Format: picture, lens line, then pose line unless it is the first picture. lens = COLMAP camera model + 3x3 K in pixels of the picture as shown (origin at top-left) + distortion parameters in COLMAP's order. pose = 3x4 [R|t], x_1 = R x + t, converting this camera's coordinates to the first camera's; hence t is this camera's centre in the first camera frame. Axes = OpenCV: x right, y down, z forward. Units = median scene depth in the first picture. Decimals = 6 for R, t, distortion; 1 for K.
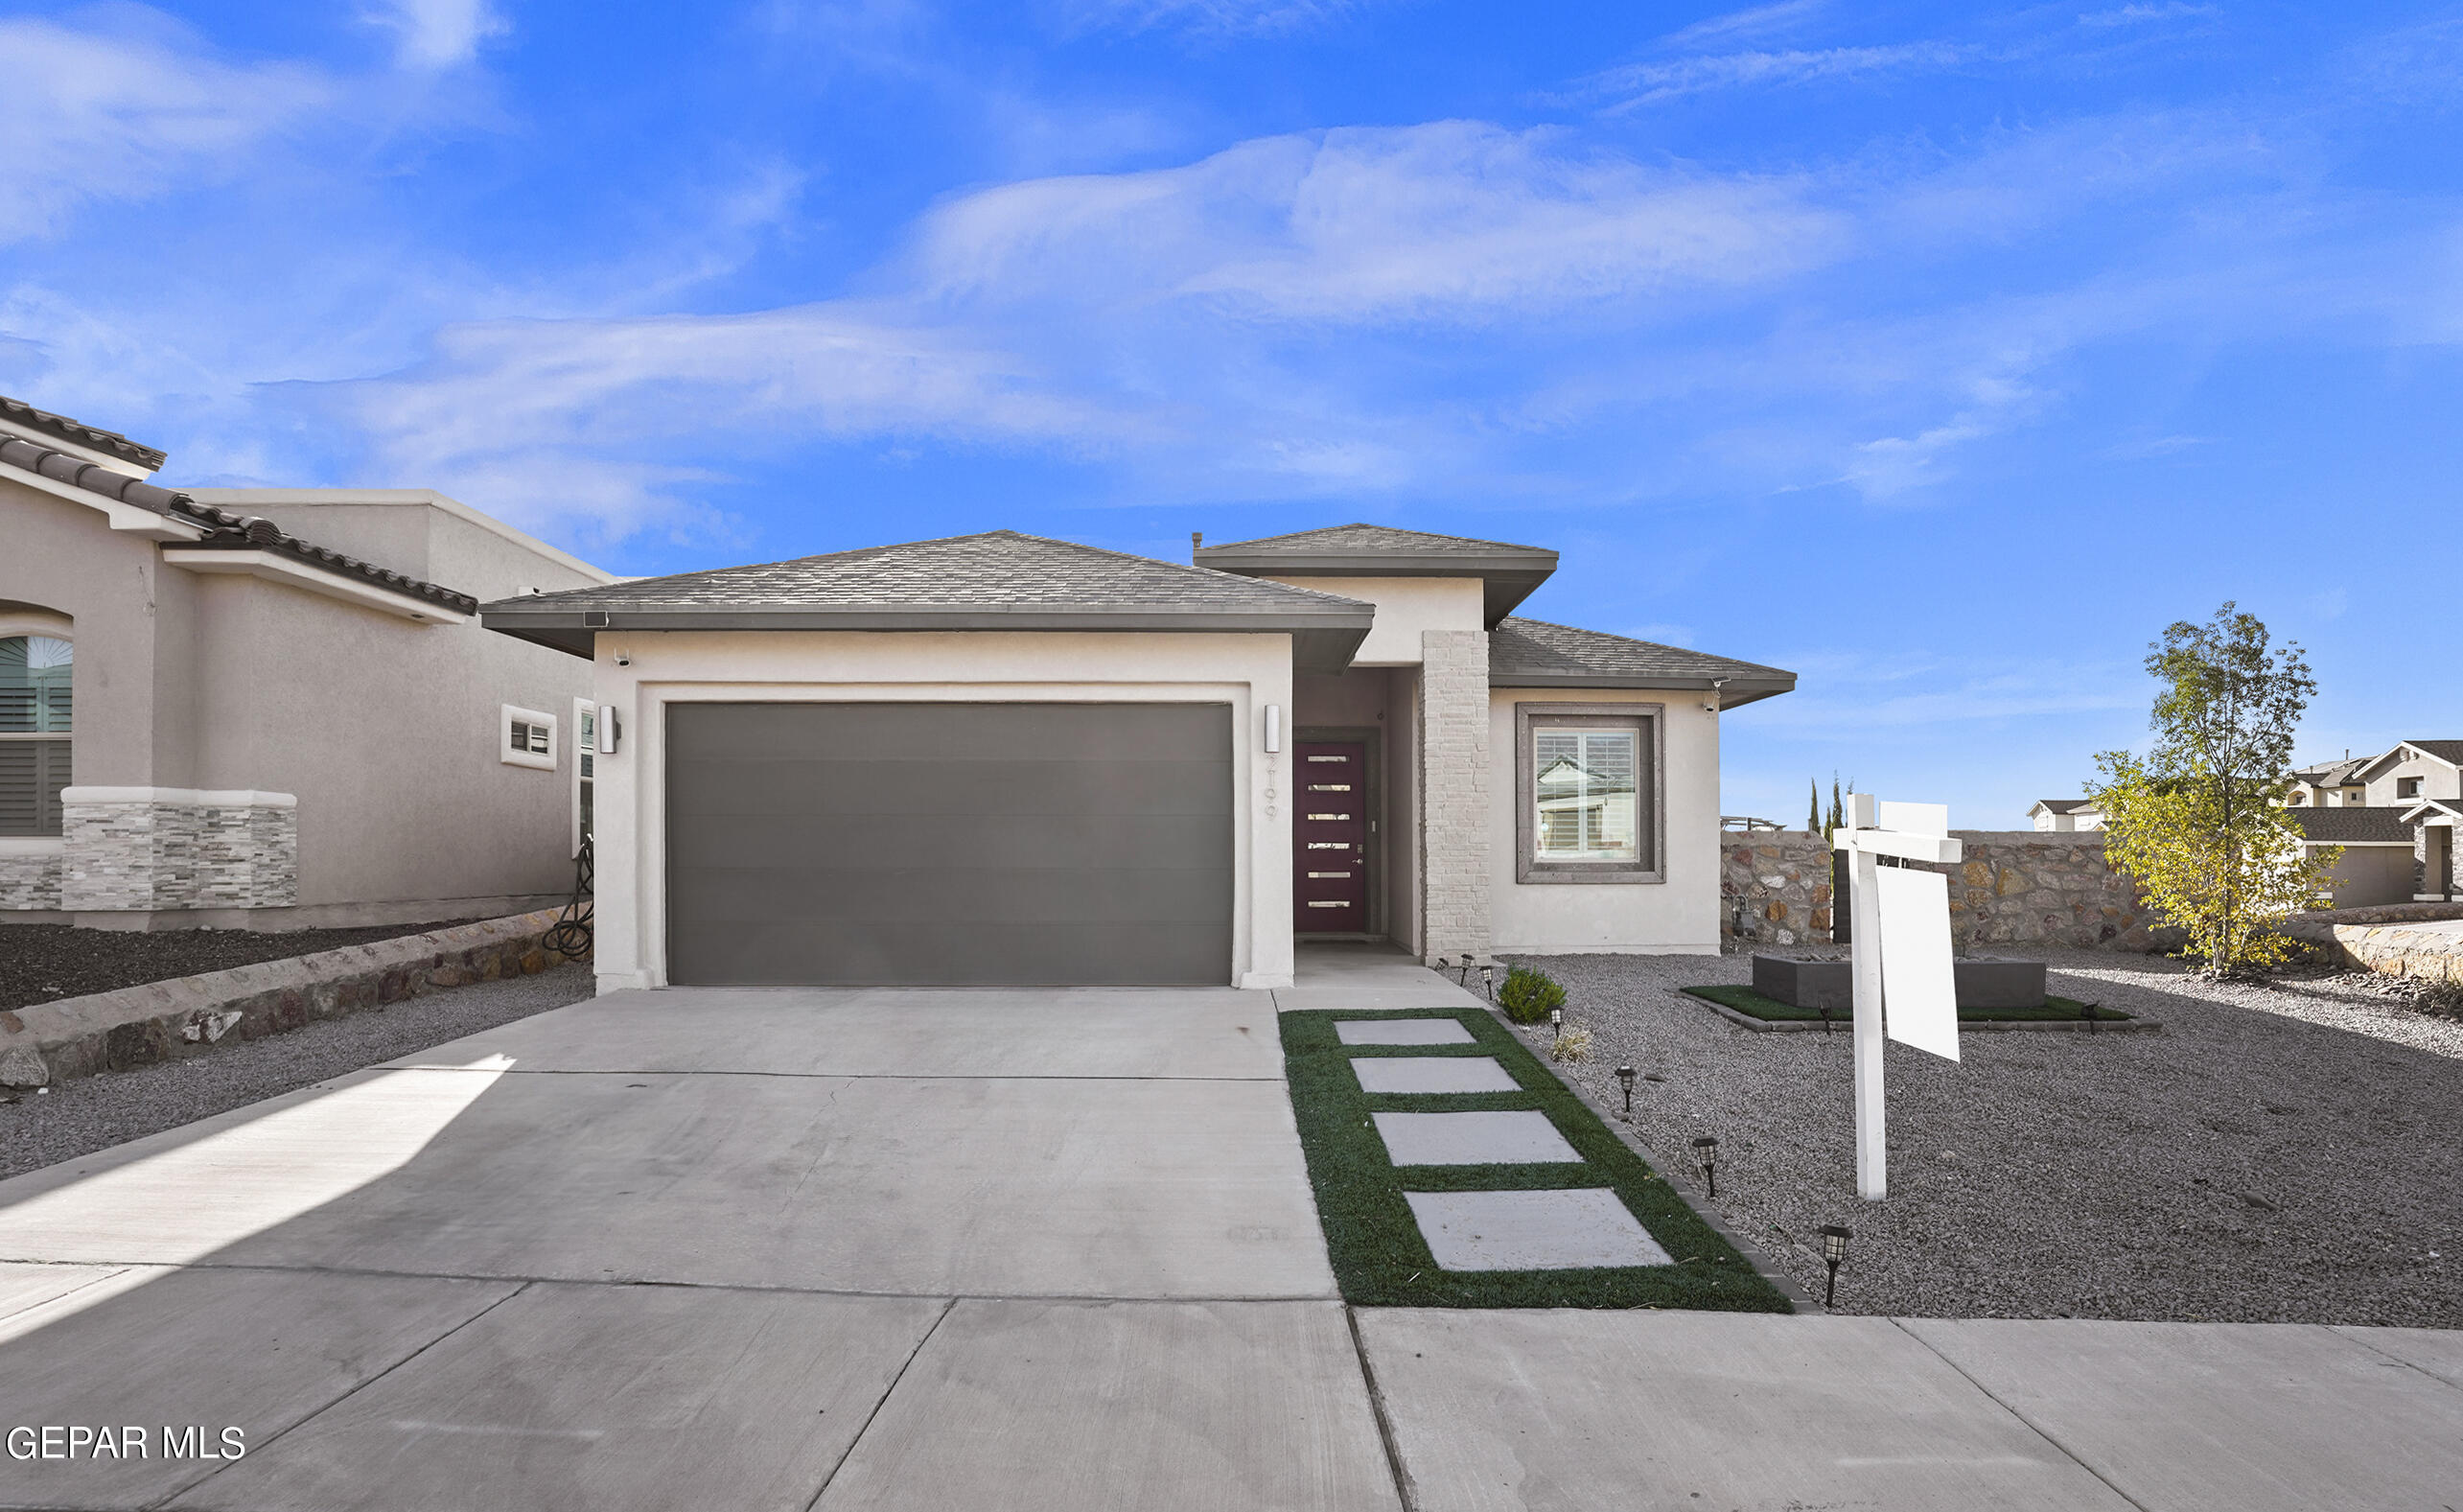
lens RADIAL K [[1270.5, 0, 1261.9], [0, 1270.5, 843.0], [0, 0, 1]] dist [-0.001320, 0.000597]
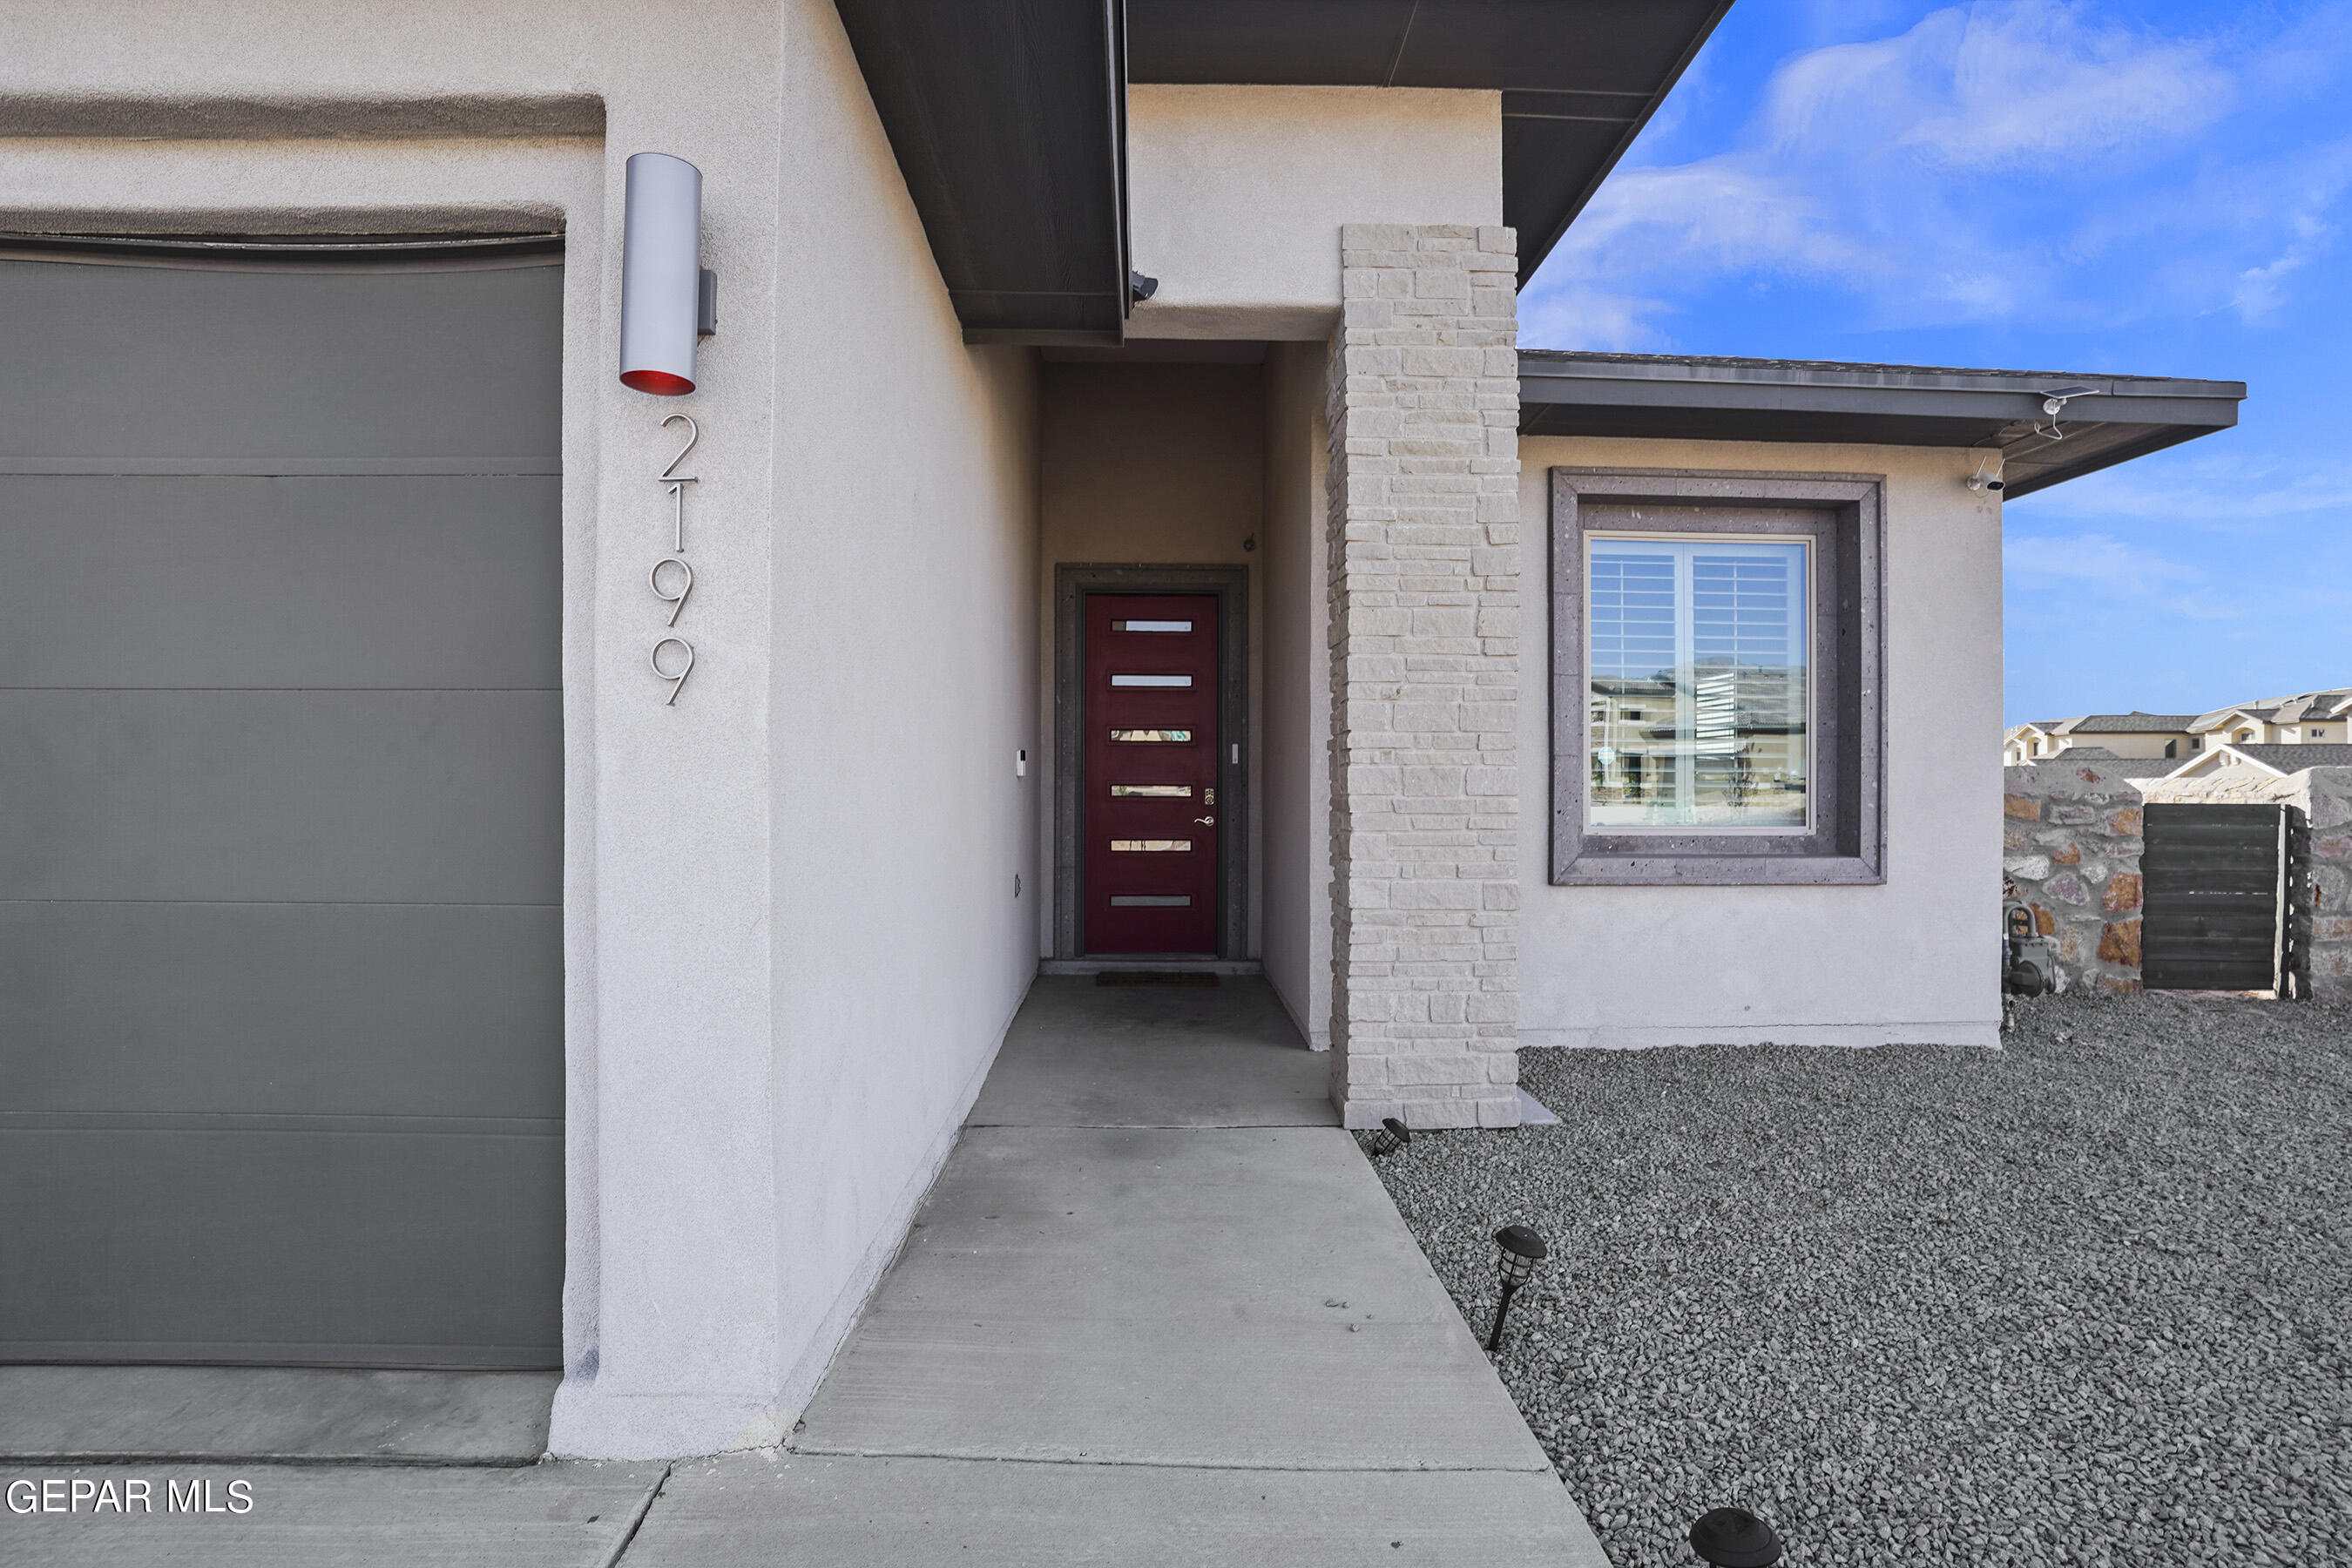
lens RADIAL K [[1166.4, 0, 1190.2], [0, 1166.4, 803.0], [0, 0, 1]] dist [-0.000684, 0.000113]
pose [[0.999806, 0.002983, 0.019463, 0.075547], [-0.003419, 0.999744, 0.022384, -0.004876], [-0.019391, -0.022446, 0.999560, 0.650141]]
